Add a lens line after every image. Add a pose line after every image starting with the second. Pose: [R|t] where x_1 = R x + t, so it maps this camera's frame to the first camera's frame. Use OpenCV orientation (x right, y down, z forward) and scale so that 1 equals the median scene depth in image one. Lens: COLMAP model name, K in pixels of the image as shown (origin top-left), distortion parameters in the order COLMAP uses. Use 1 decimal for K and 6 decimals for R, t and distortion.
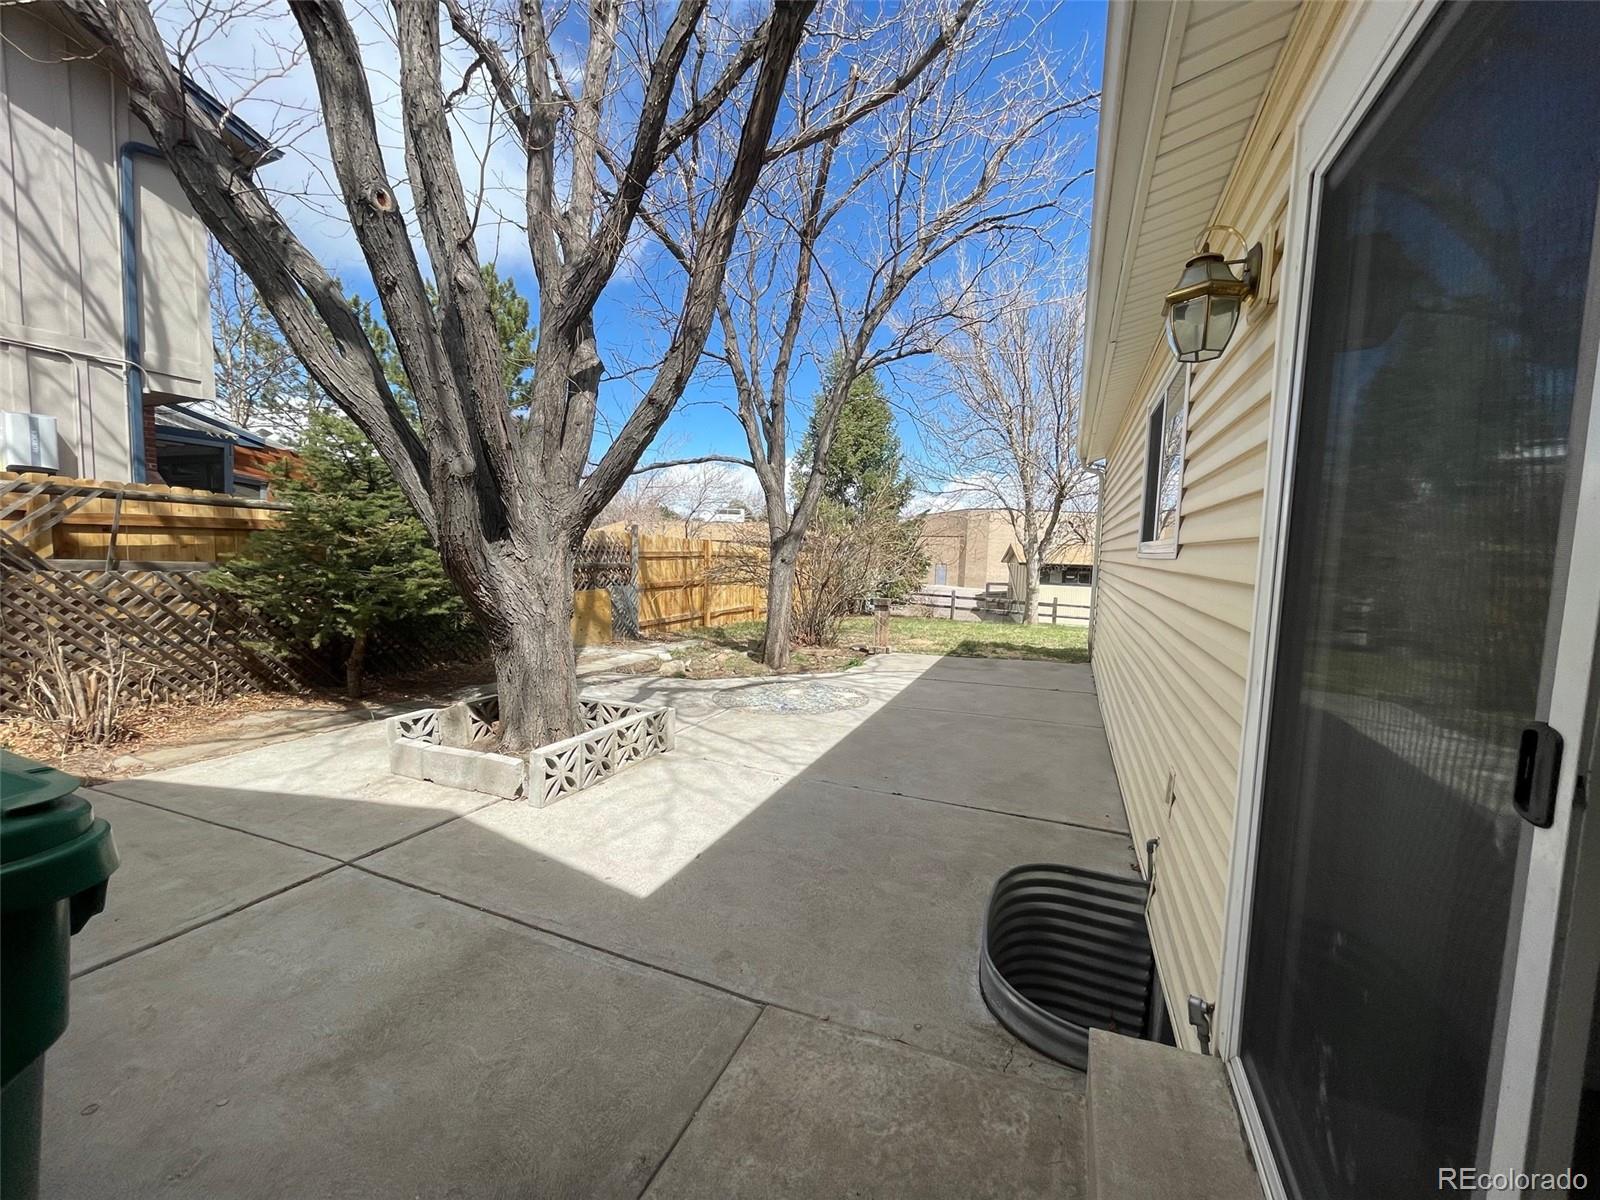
lens RADIAL K [[648.3, 0, 795.5], [0, 648.3, 601.0], [0, 0, 1]] dist [-0.002087, 0.000074]
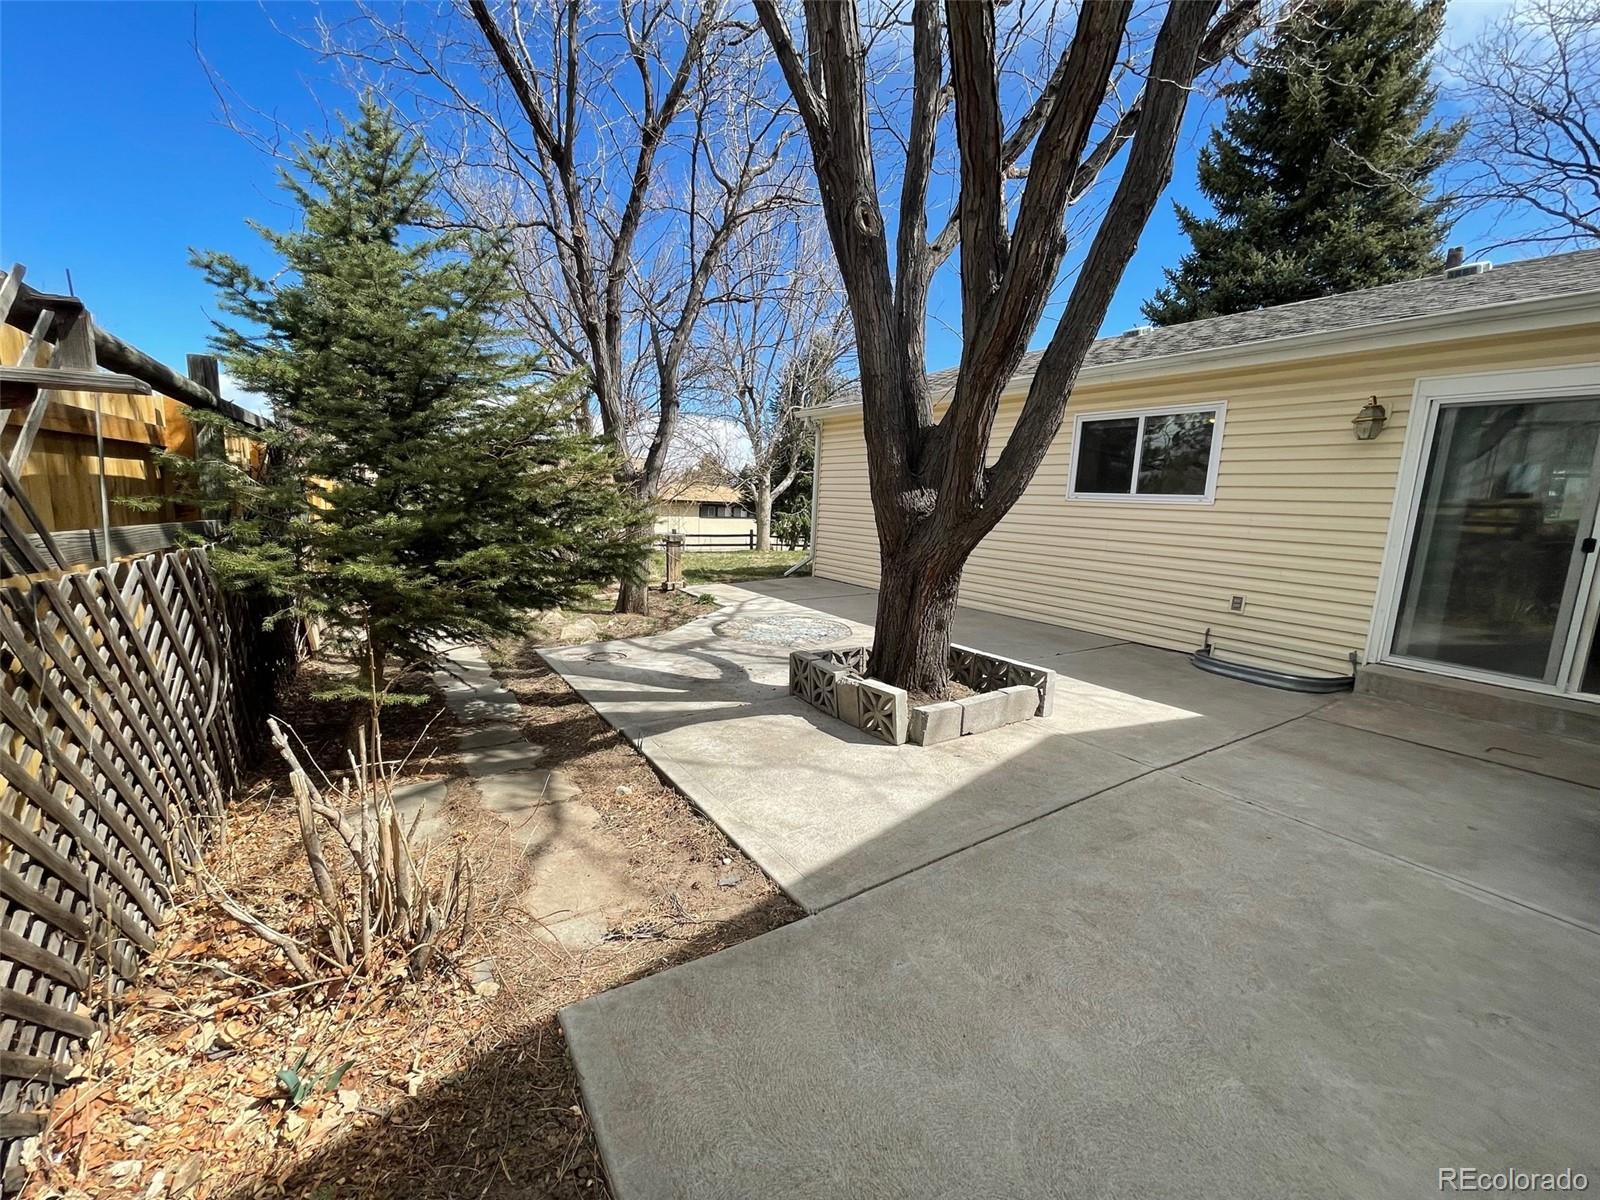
lens RADIAL K [[648.3, 0, 795.8], [0, 648.3, 594.6], [0, 0, 1]] dist [-0.002087, 0.000074]
pose [[0.557730, -0.134565, 0.819042, -1.884078], [0.041187, 0.990042, 0.134612, -0.105659], [-0.829000, -0.041343, 0.557719, 0.832746]]
